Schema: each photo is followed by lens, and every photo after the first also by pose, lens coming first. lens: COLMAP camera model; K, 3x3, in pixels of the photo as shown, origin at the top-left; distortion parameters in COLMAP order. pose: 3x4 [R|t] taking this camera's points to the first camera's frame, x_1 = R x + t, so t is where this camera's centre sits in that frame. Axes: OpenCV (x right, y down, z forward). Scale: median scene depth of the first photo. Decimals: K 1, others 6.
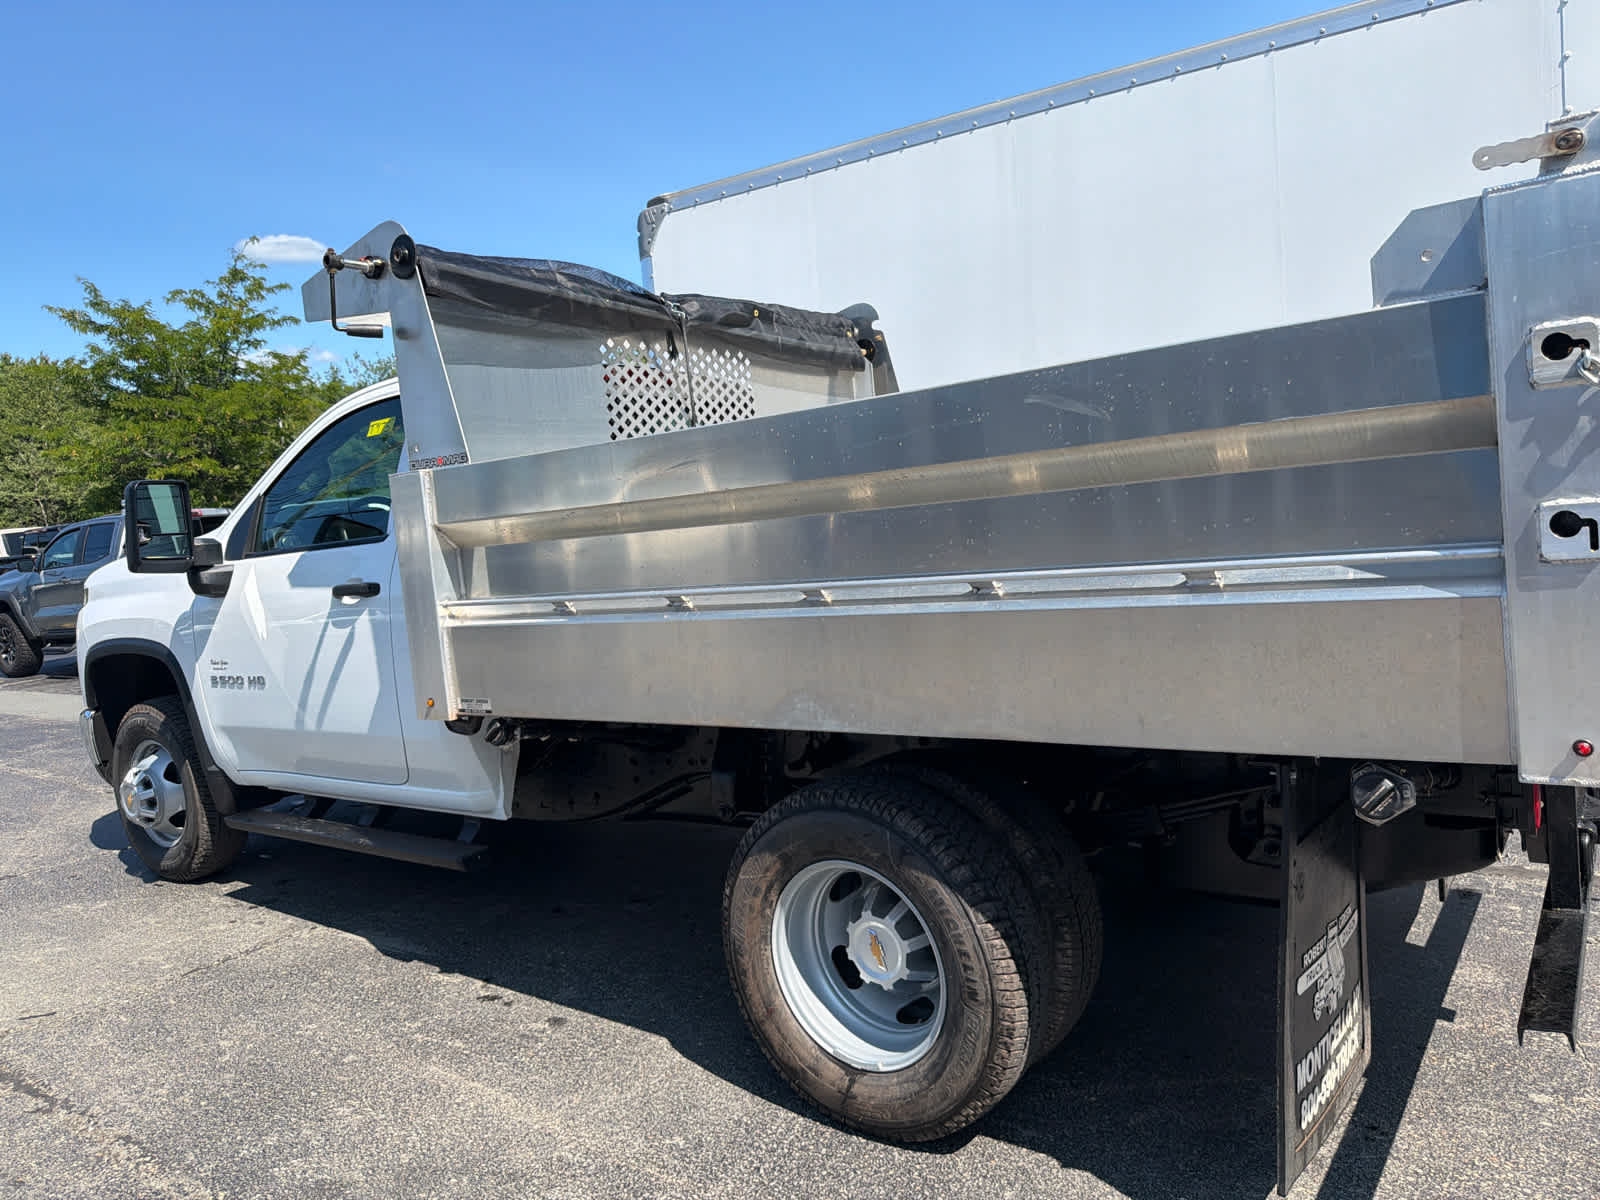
lens RADIAL K [[1124.1, 0, 804.6], [0, 1124.1, 594.6], [0, 0, 1]] dist [0.024337, -0.038124]
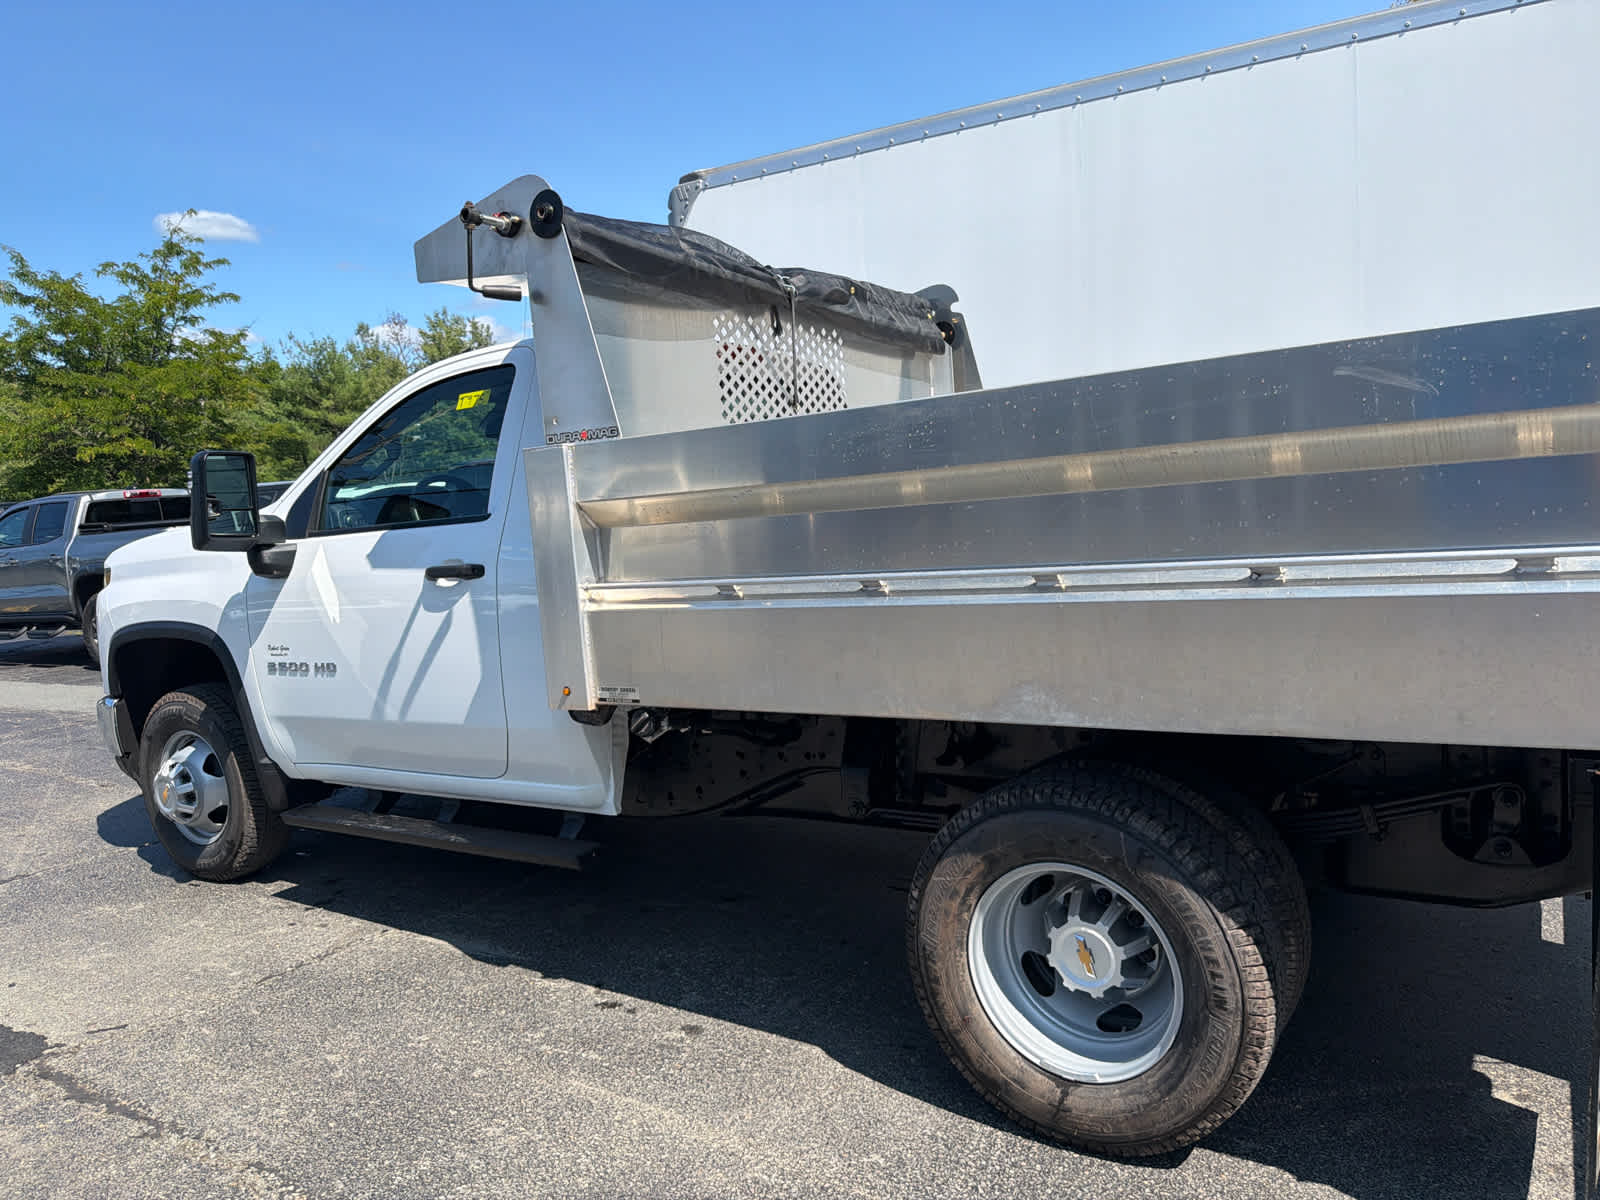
lens RADIAL K [[1124.1, 0, 802.7], [0, 1124.1, 592.2], [0, 0, 1]] dist [0.024337, -0.038124]
pose [[0.998271, 0.011624, 0.057616, -0.177759], [-0.011841, 0.999924, 0.003422, 0.006920], [-0.057572, -0.004098, 0.998333, 0.050342]]
